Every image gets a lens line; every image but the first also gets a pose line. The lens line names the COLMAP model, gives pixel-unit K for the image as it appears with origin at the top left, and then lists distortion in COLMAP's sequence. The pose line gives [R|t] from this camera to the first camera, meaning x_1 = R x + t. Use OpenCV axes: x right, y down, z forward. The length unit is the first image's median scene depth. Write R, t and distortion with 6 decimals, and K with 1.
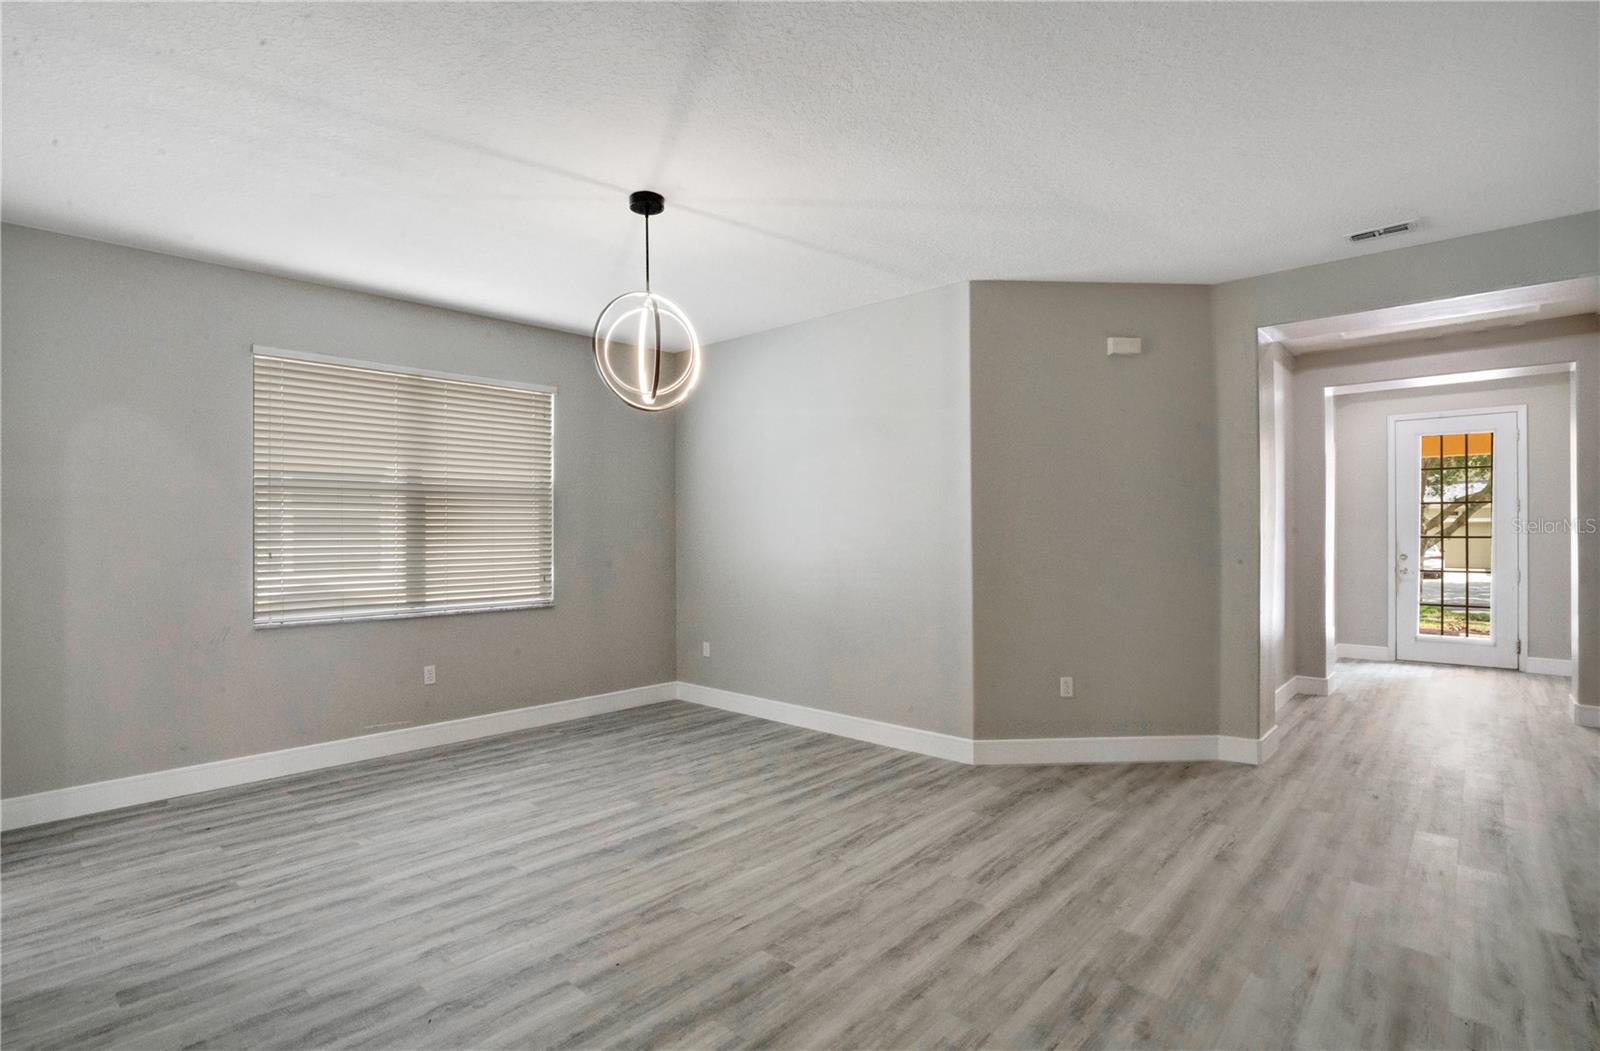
lens RADIAL K [[750.7, 0, 758.4], [0, 750.7, 527.7], [0, 0, 1]] dist [-0.023325, 0.000460]
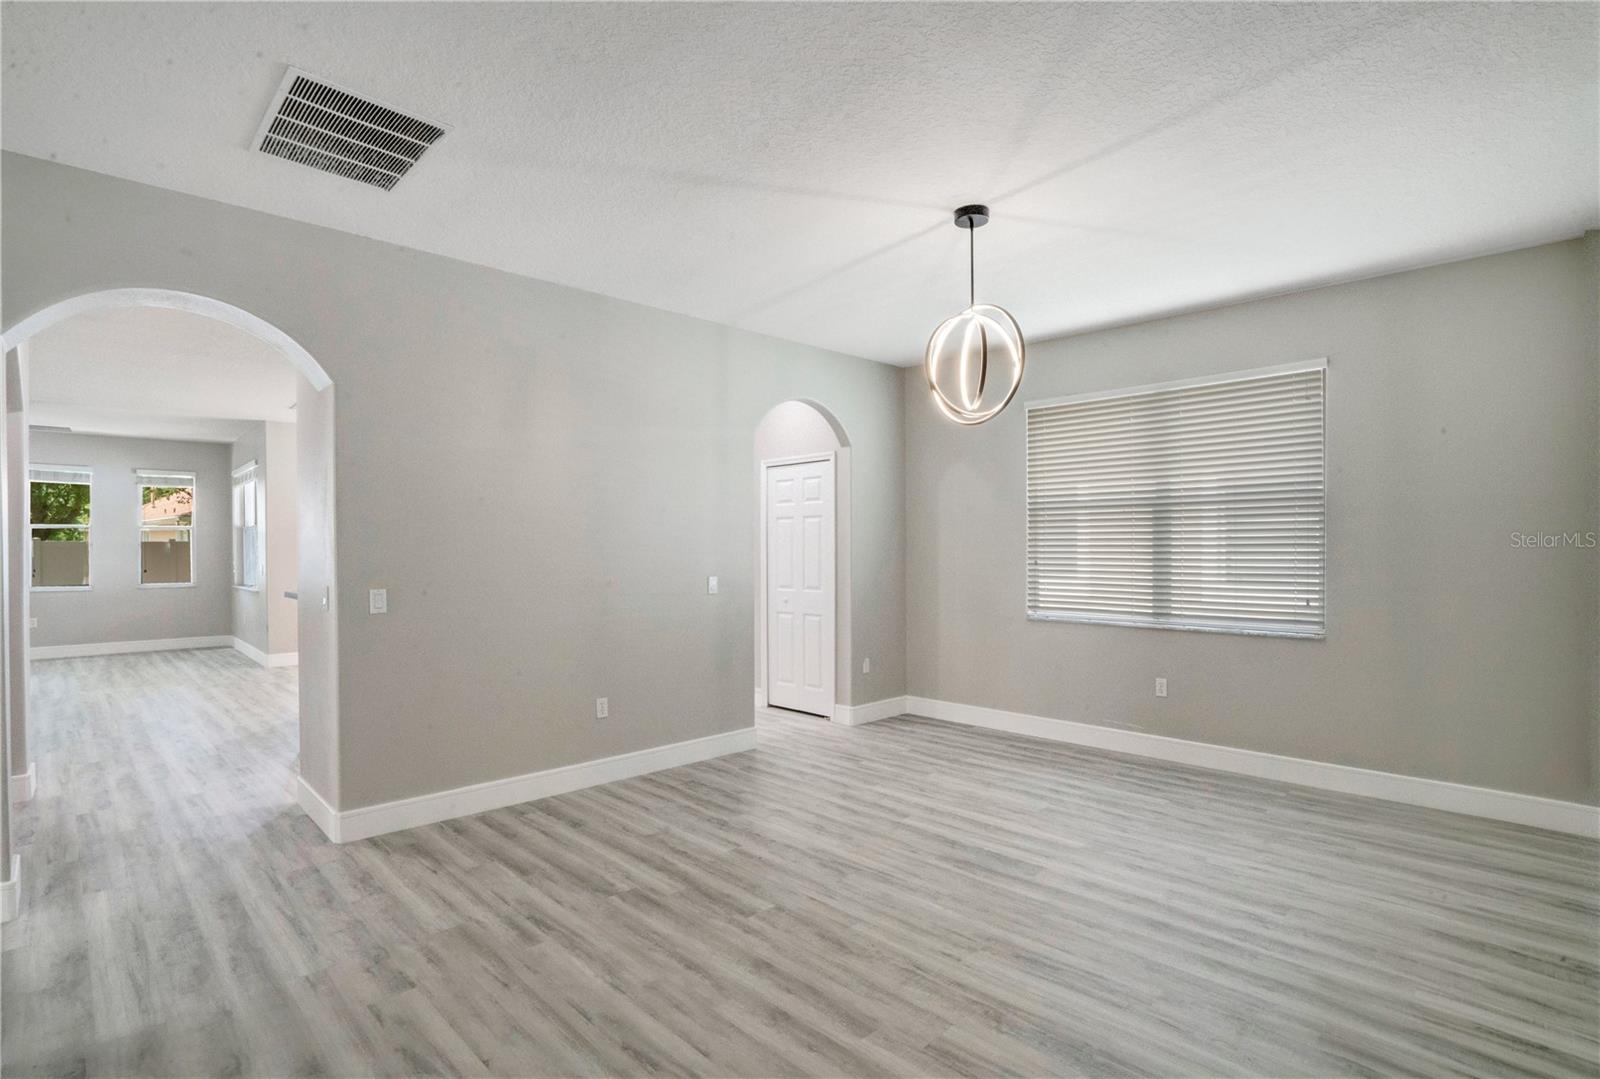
lens RADIAL K [[791.9, 0, 794.9], [0, 791.9, 582.2], [0, 0, 1]] dist [-0.086469, 0.030139]
pose [[-0.029870, 0.043385, -0.998612, 0.877777], [0.009037, 0.999028, 0.043133, 0.011822], [0.999513, -0.007736, -0.030233, 0.792356]]
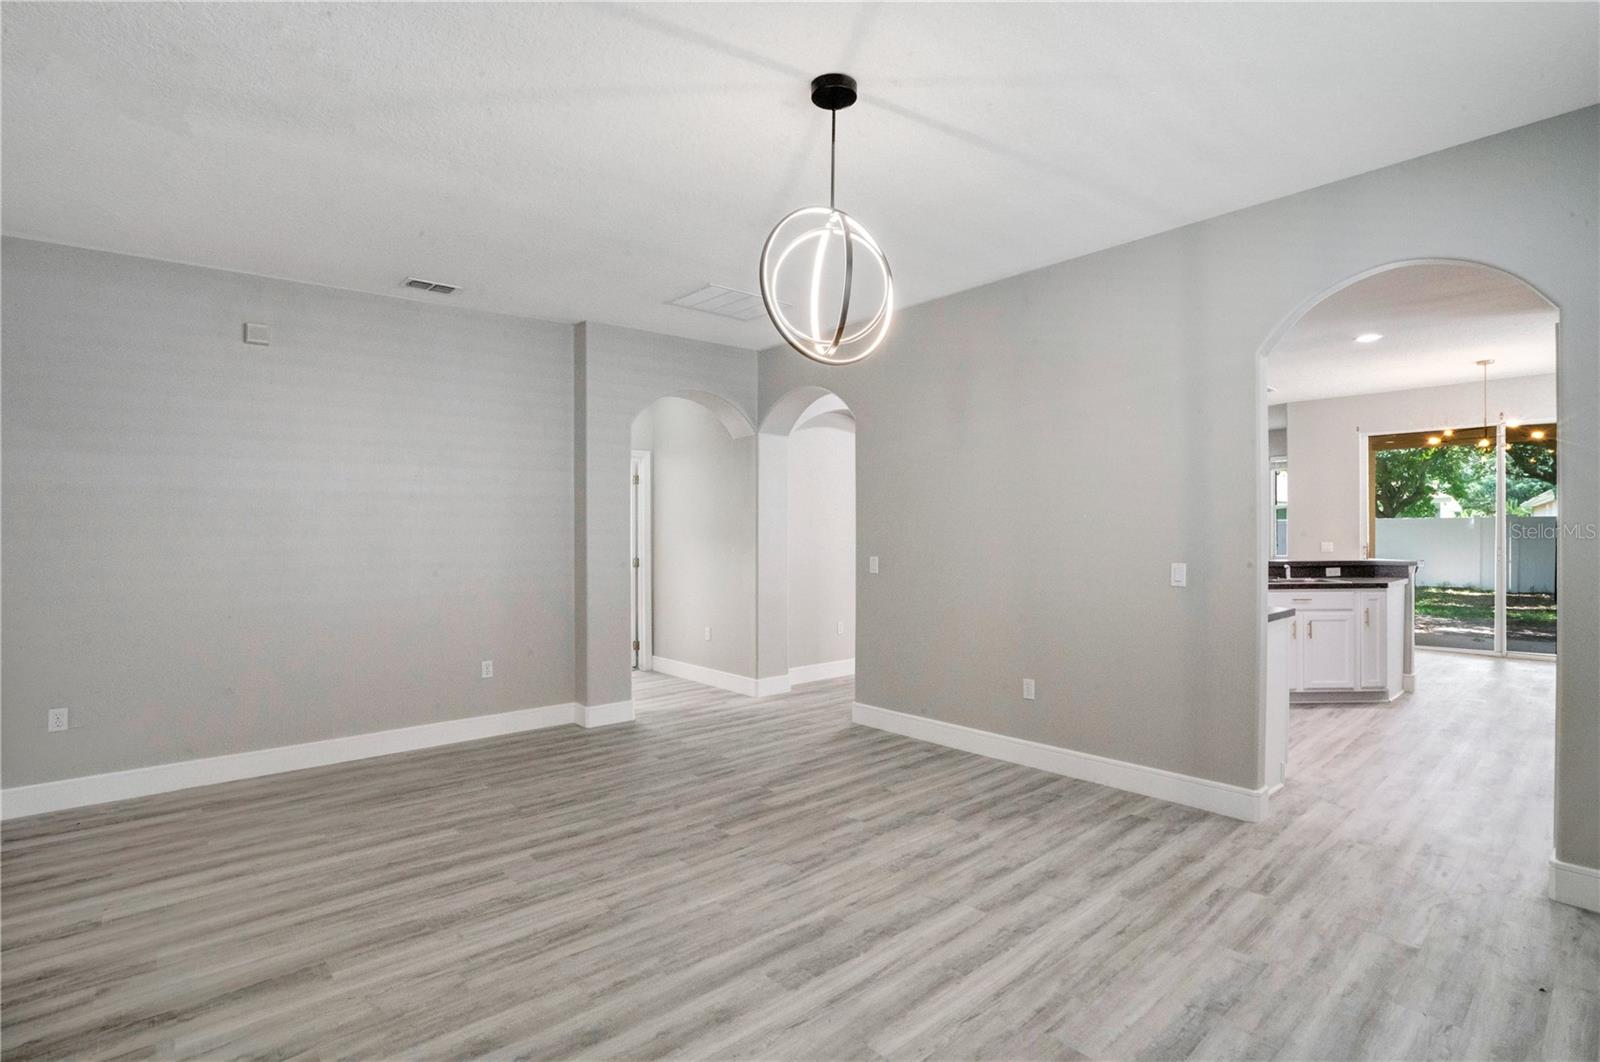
lens RADIAL K [[764.1, 0, 787.9], [0, 764.1, 537.3], [0, 0, 1]] dist [-0.062123, 0.025483]
pose [[-0.994854, 0.011201, 0.100700, -0.180653], [0.011831, 0.999914, 0.005666, 0.010742], [-0.100628, 0.006829, -0.994901, 1.750325]]
